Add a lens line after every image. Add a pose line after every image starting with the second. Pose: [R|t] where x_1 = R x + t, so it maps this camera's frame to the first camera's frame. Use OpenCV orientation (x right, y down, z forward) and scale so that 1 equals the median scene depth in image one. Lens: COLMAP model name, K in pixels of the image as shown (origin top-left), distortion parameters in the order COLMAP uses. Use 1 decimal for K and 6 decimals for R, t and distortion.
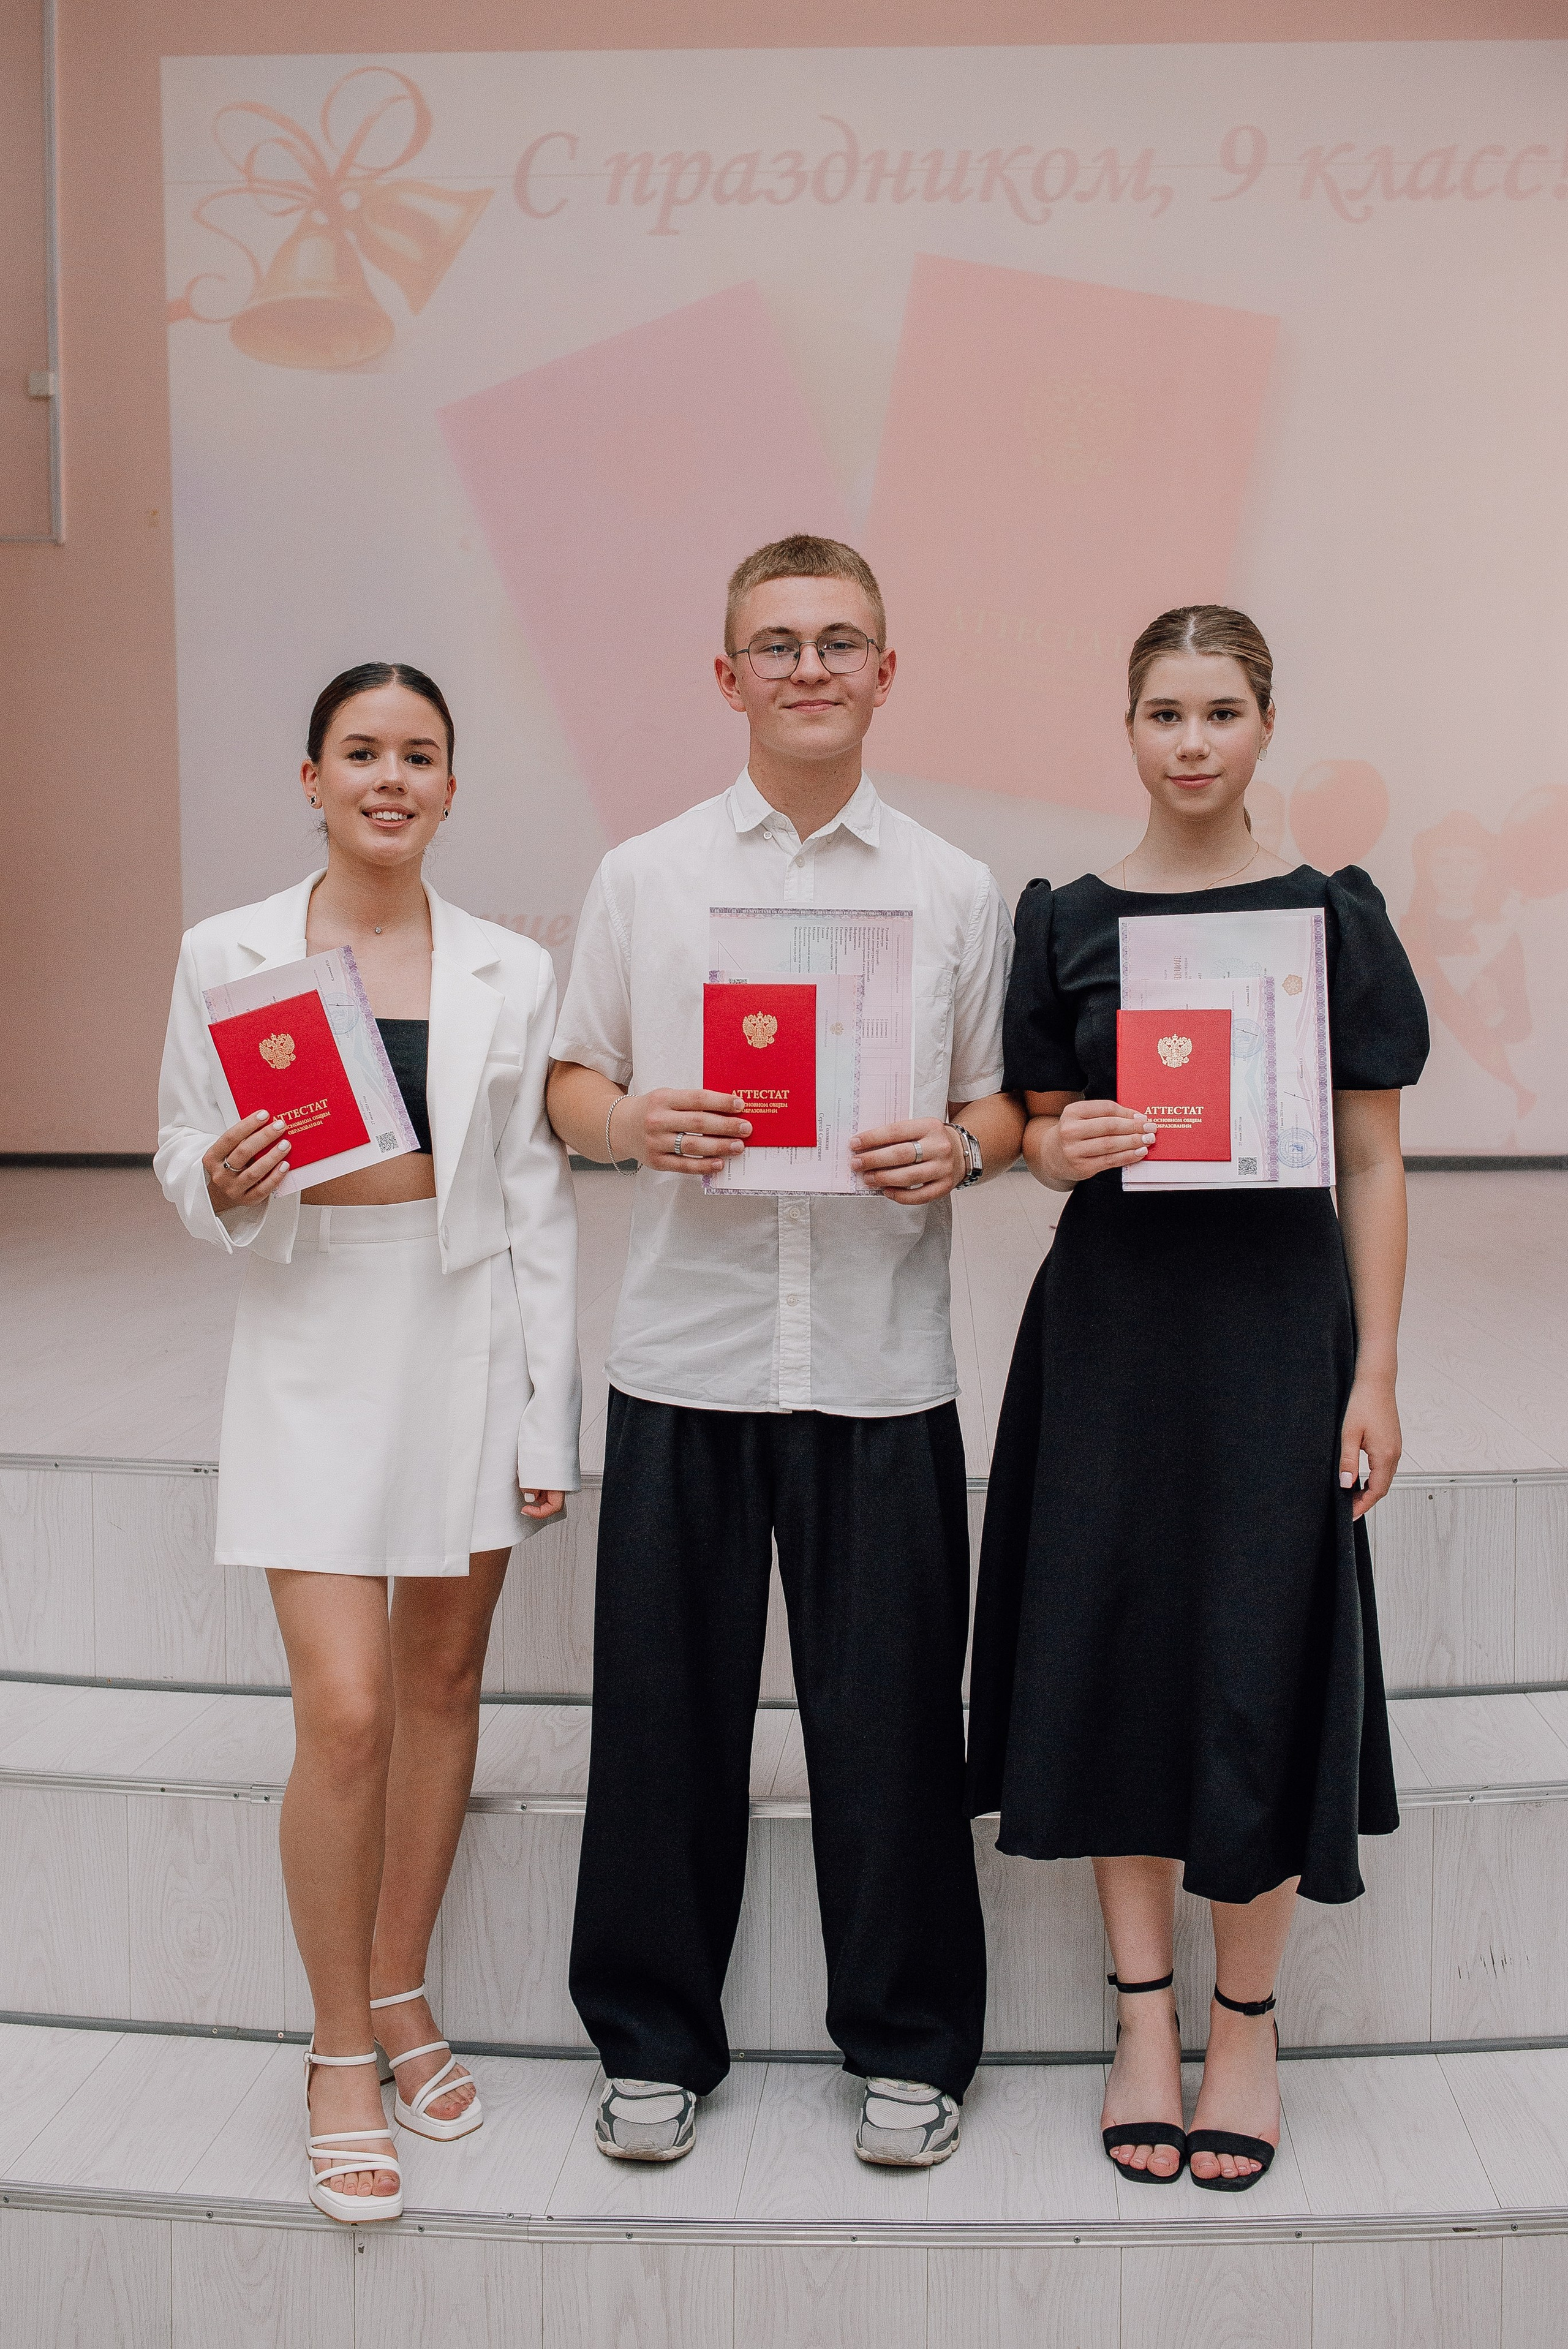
lens RADIAL K [[2424.1, 0, 739.0], [0, 2424.1, 1151.6], [0, 0, 1]] dist [-0.022037, 0.000000]
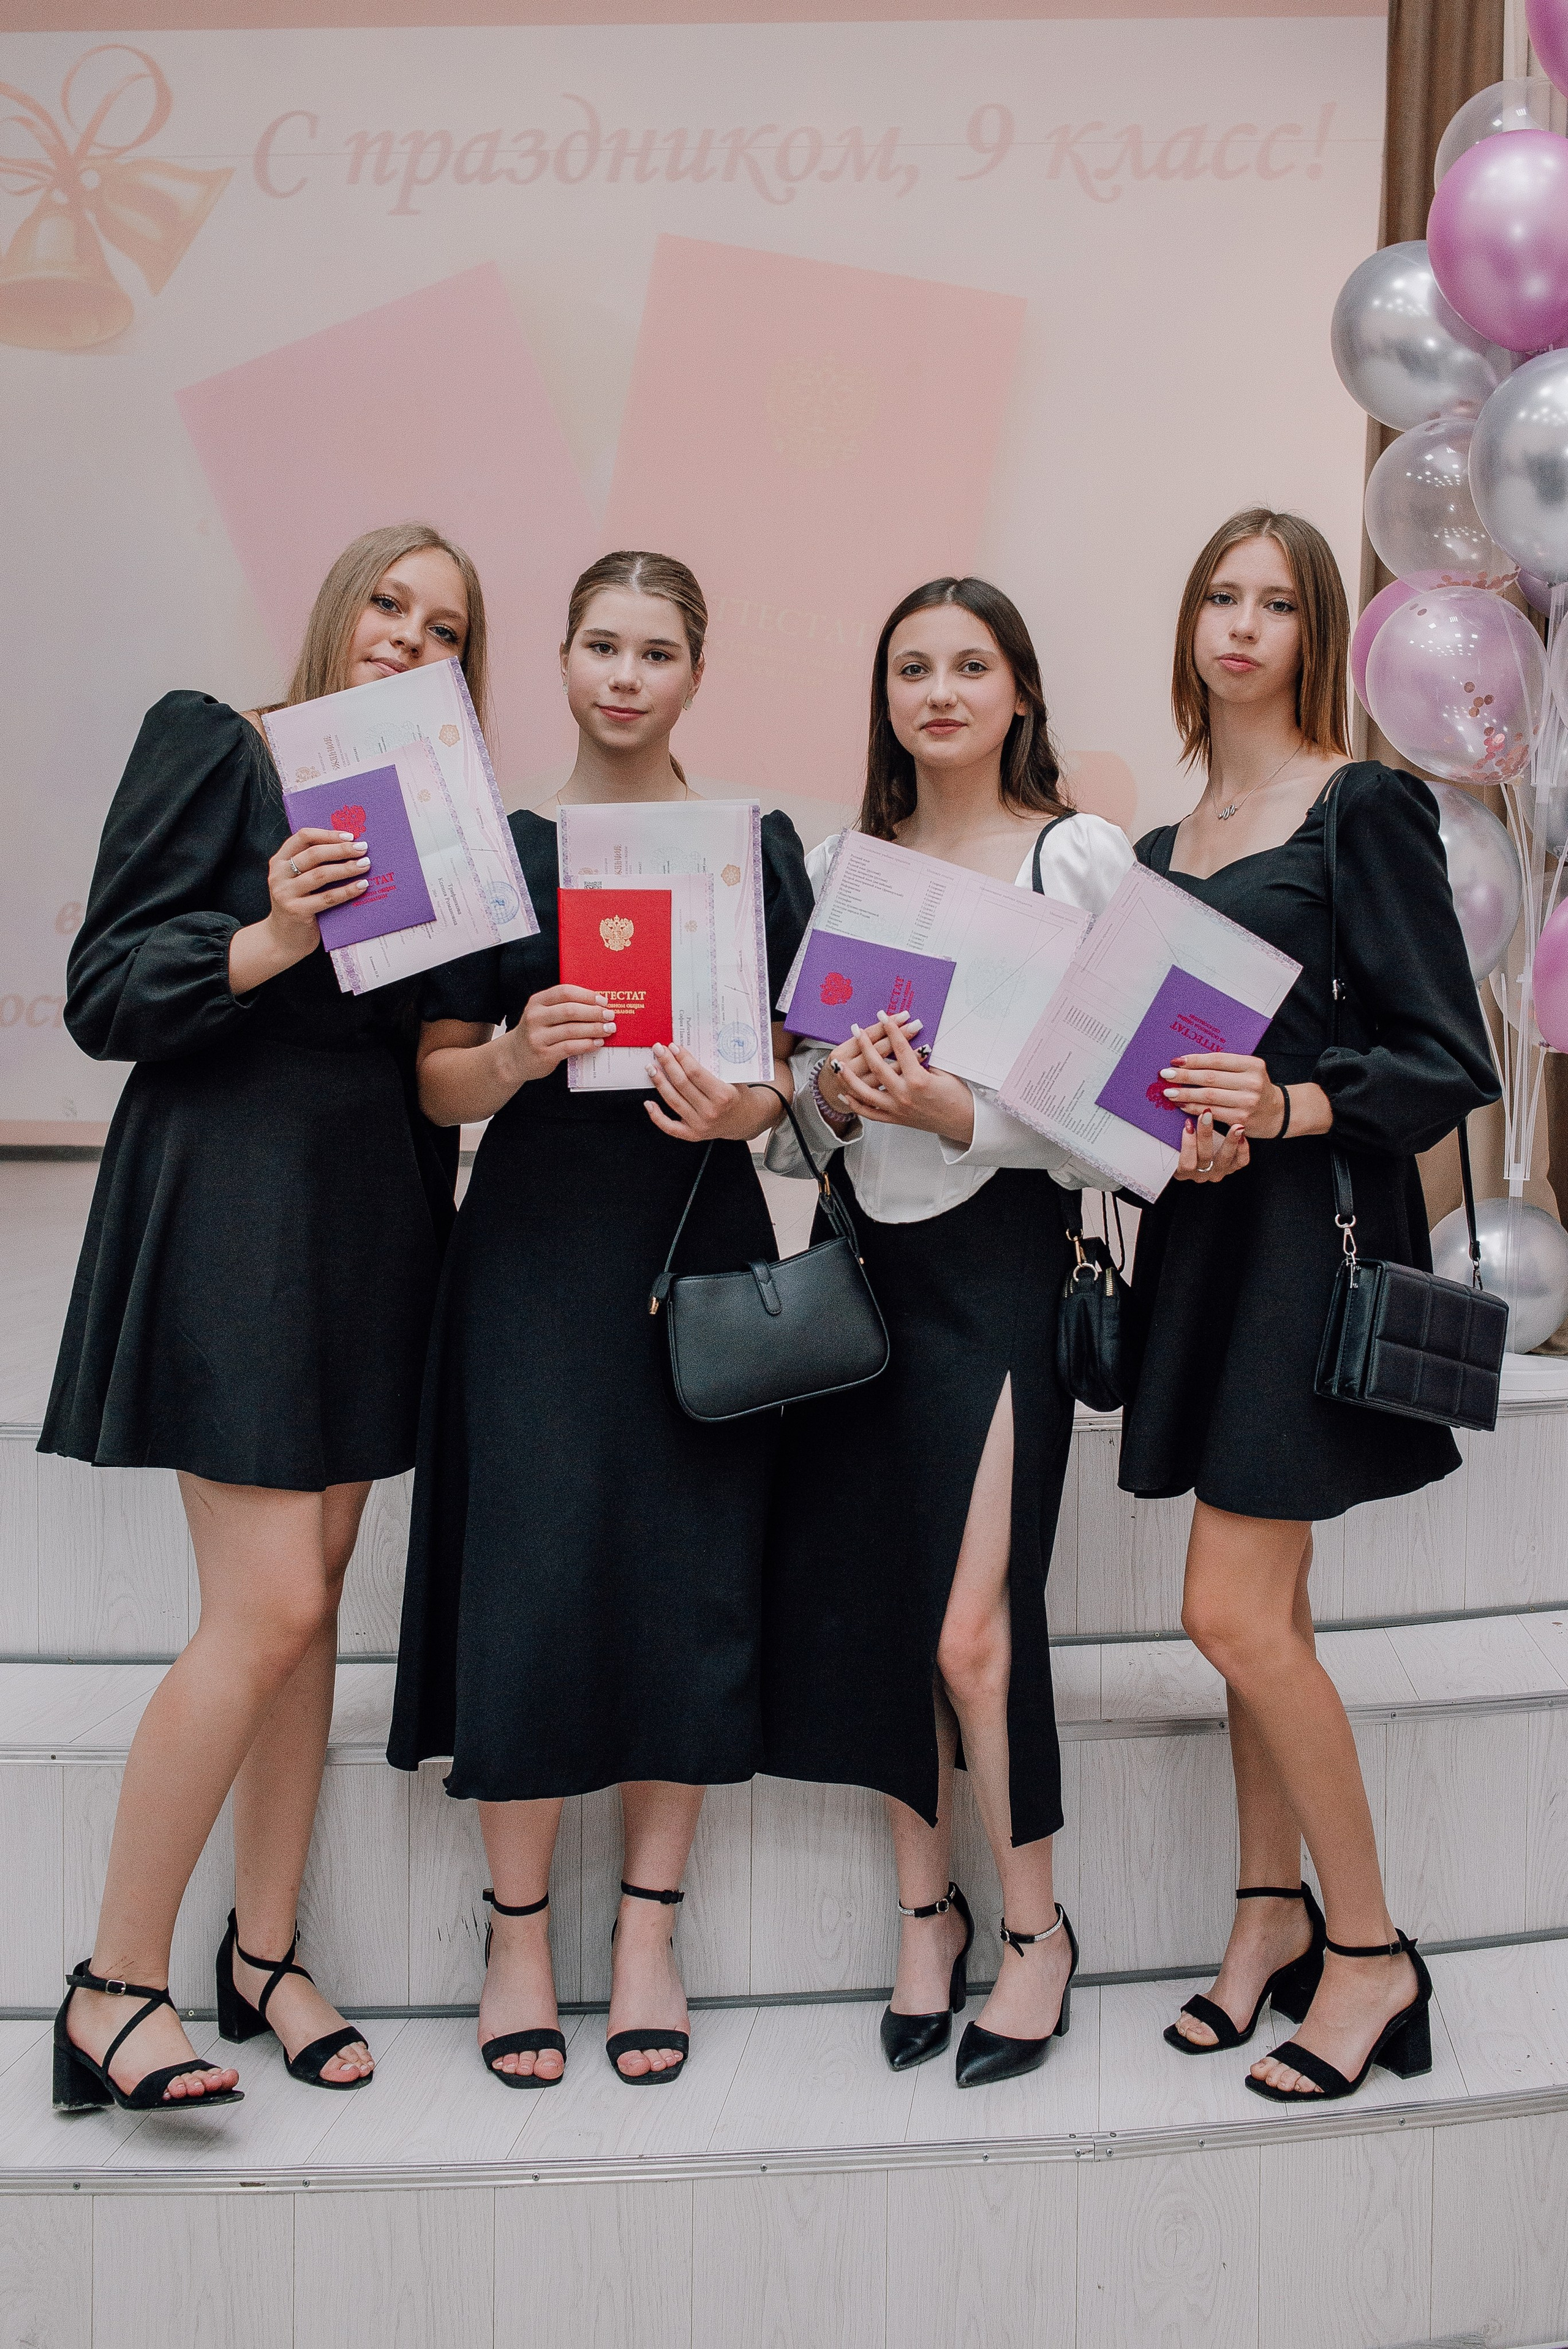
lens RADIAL K [[2424.1, 0, 855.0], [0, 2424.1, 1192.3], [0, 0, 1]] dist [-0.022037, 0.000000]
pose [[0.999913, 0.007937, -0.010499, 0.494039], [-0.007854, 0.999937, 0.007960, 0.034356], [0.010561, -0.007877, 0.999913, 0.031016]]
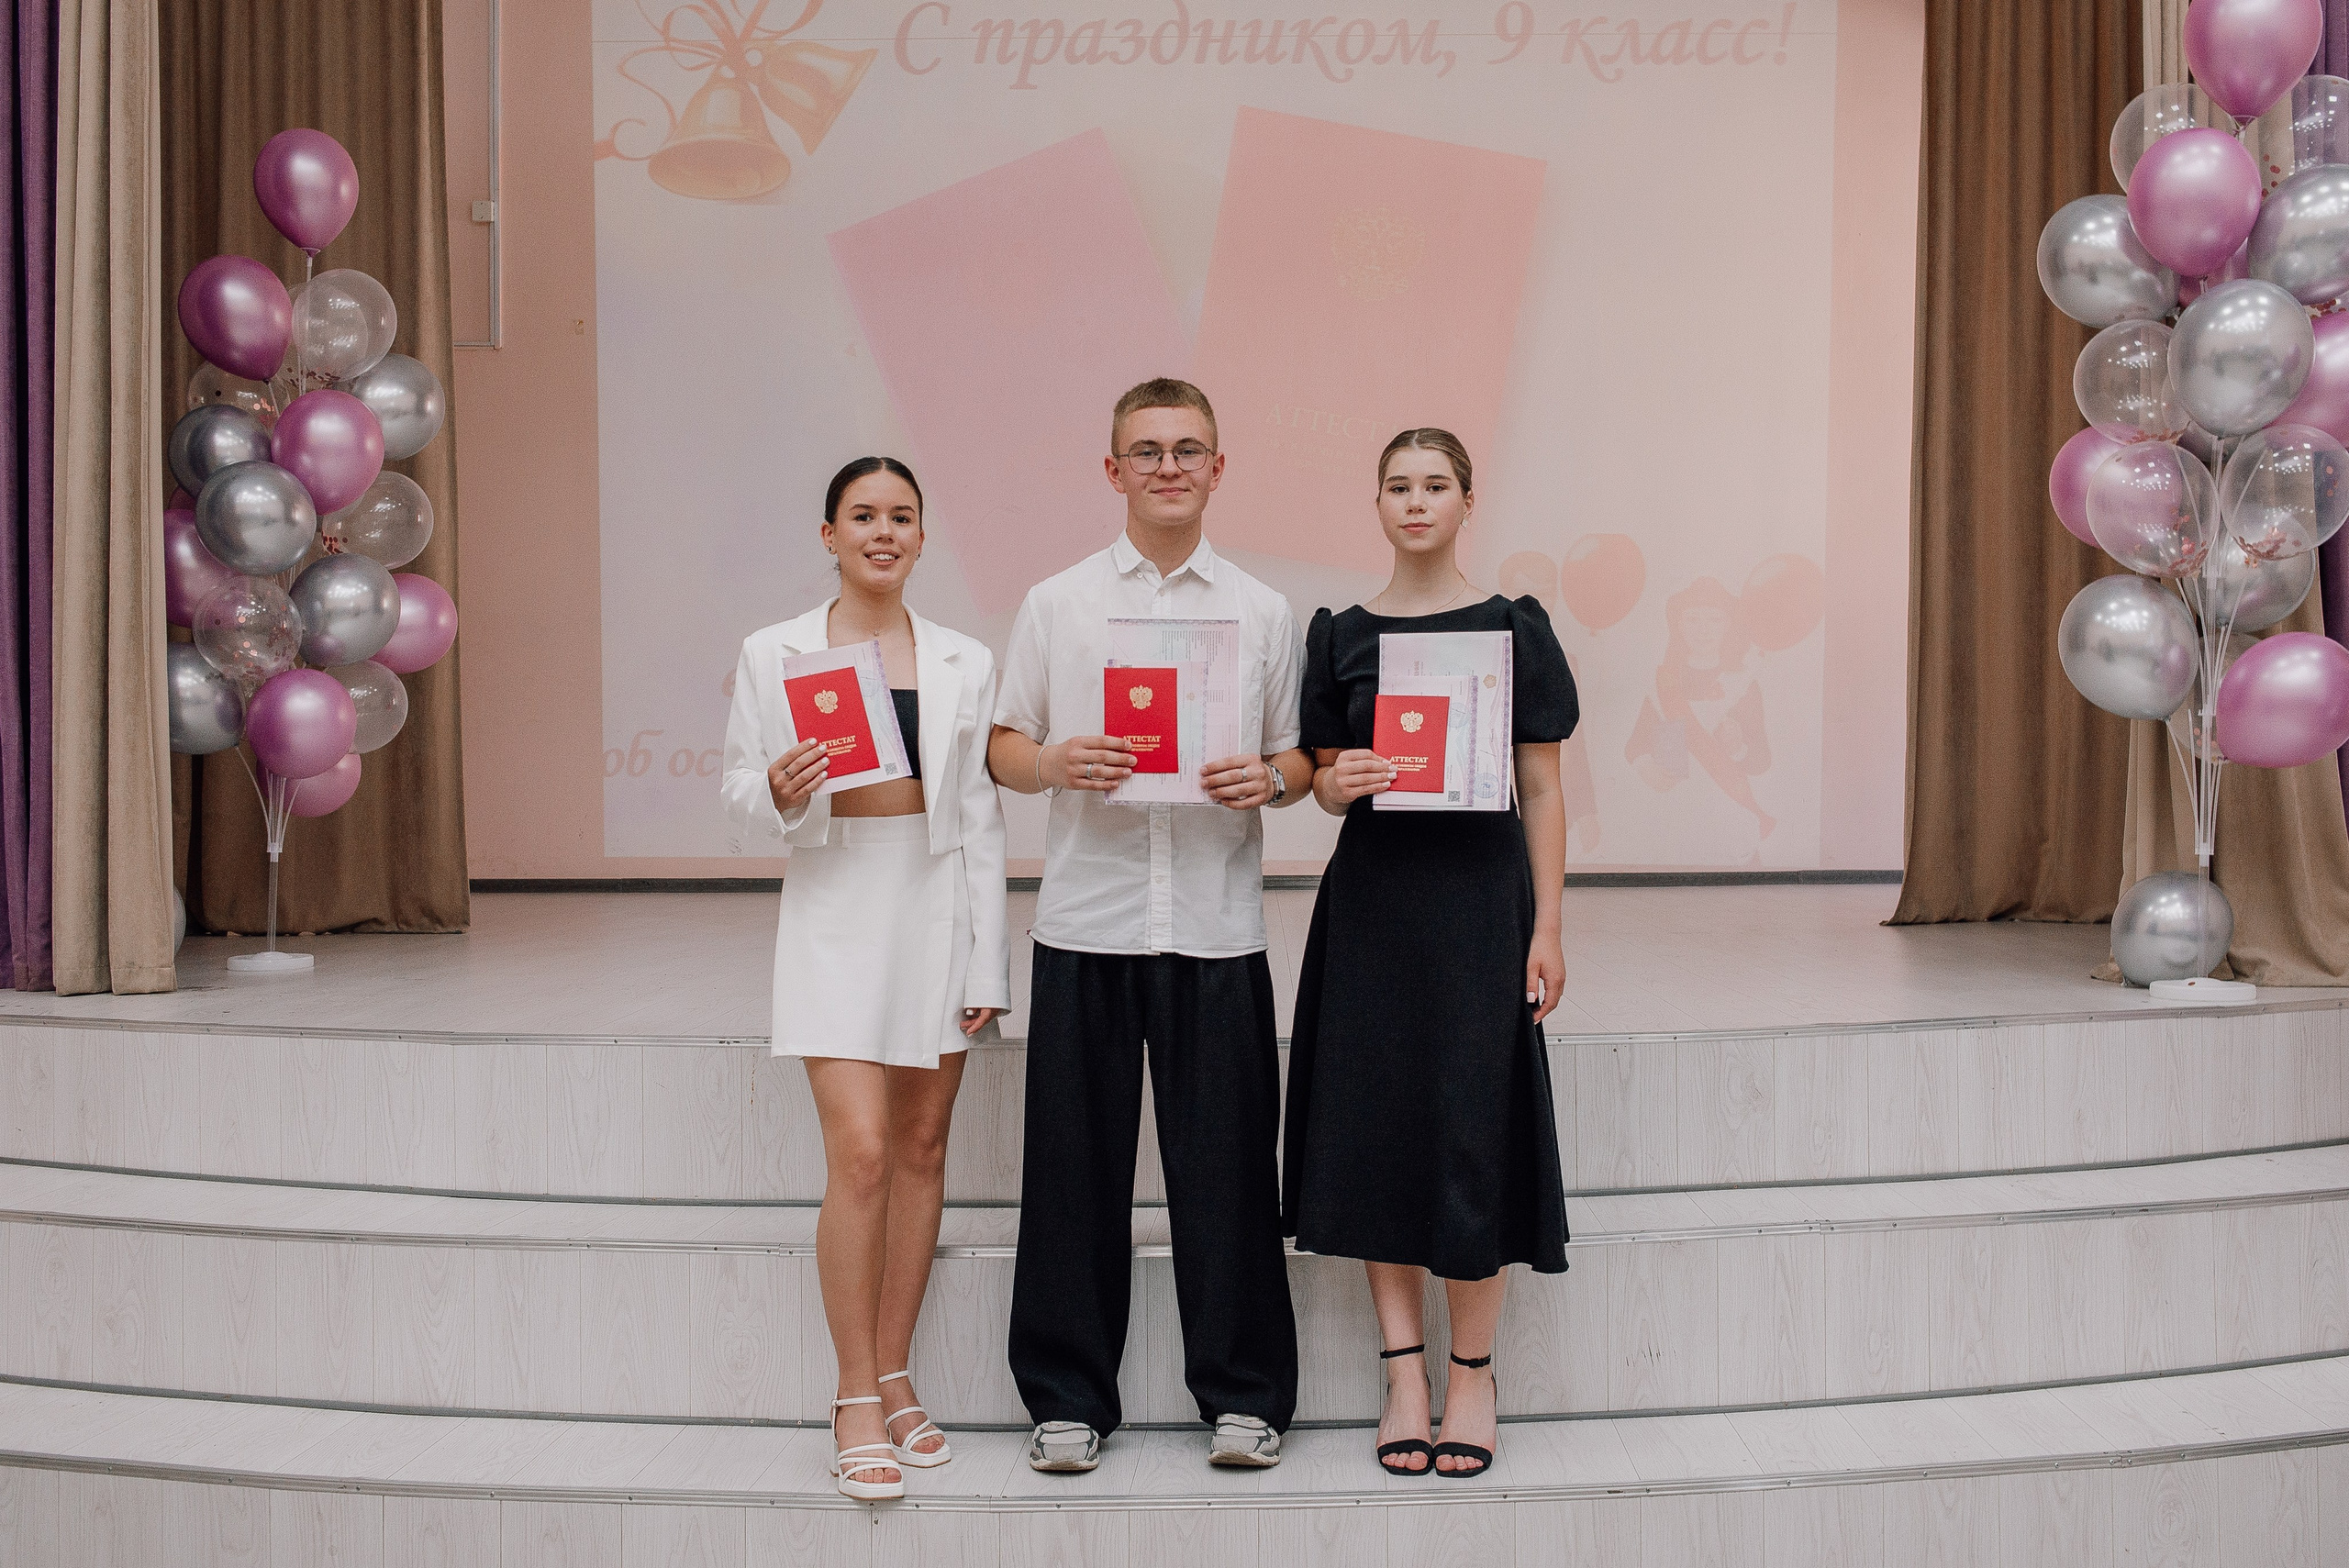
lens RADIAL K [[2424.0, 0, 1191.4], [0, 2424.0, 789.0], [0, 0, 1]] dist [-0.022037, 0.000000]
pose [[0.998744, -0.007831, 0.049498, -0.029962], [0.010647, 0.998324, -0.056890, 0.083092], [-0.048969, 0.057346, 0.997153, -0.463738]]
